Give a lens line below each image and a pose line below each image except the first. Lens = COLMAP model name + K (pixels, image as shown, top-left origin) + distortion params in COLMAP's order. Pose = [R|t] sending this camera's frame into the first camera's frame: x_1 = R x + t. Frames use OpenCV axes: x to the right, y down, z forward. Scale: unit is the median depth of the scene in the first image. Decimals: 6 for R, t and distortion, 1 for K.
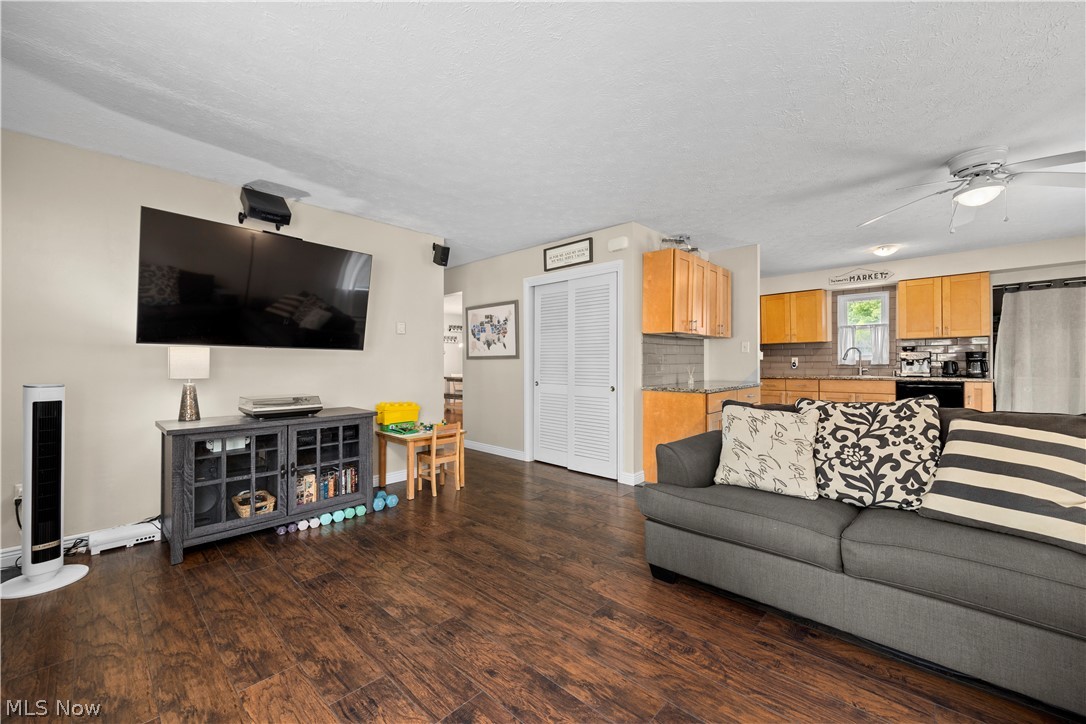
lens RADIAL K [[432.9, 0, 548.8], [0, 432.9, 362.6], [0, 0, 1]] dist [0.002133, -0.000371]
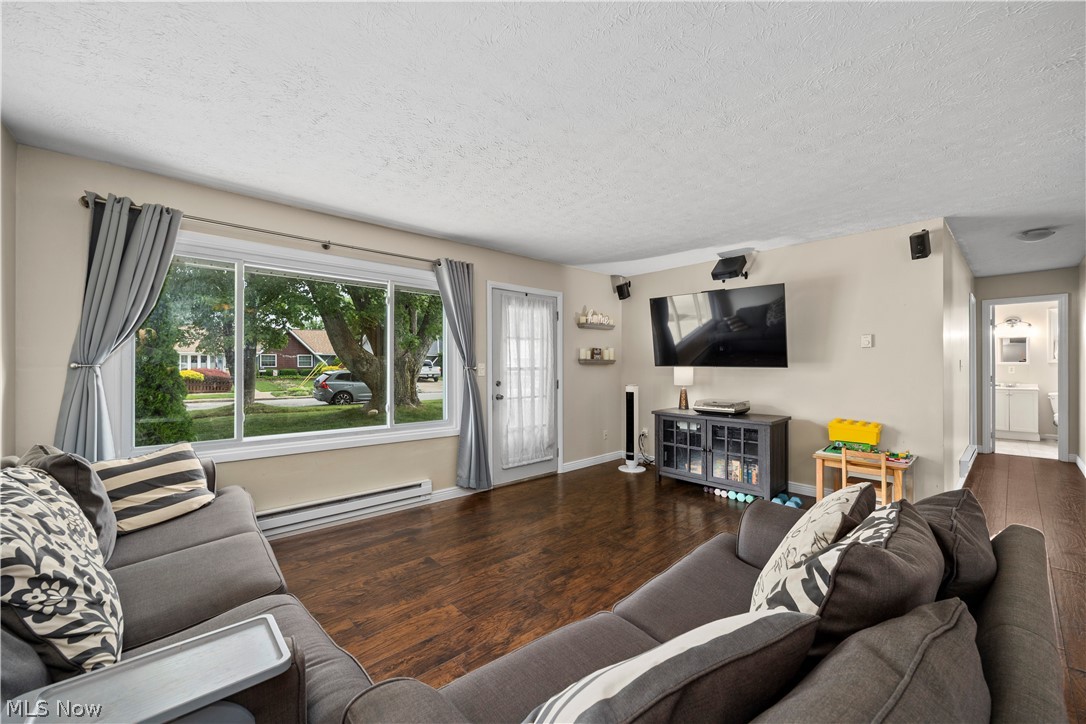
lens RADIAL K [[432.9, 0, 543.3], [0, 432.9, 363.2], [0, 0, 1]] dist [0.002133, -0.000371]
pose [[-0.086528, -0.000033, -0.996249, 0.983515], [0.004355, 0.999990, -0.000411, -0.054753], [0.996240, -0.004374, -0.086527, 0.600036]]
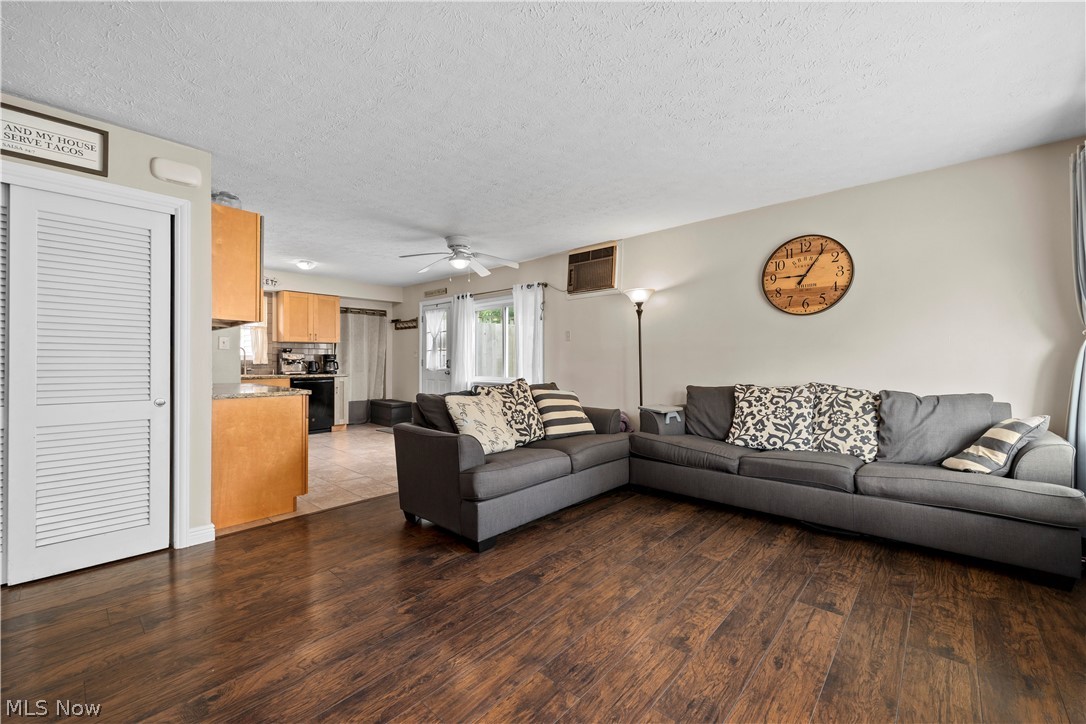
lens RADIAL K [[432.9, 0, 546.8], [0, 432.9, 358.5], [0, 0, 1]] dist [0.002133, -0.000371]
pose [[-0.020375, 0.012395, 0.999716, -0.739458], [0.000922, 0.999923, -0.012379, 0.010516], [-0.999792, 0.000670, -0.020384, 0.718816]]
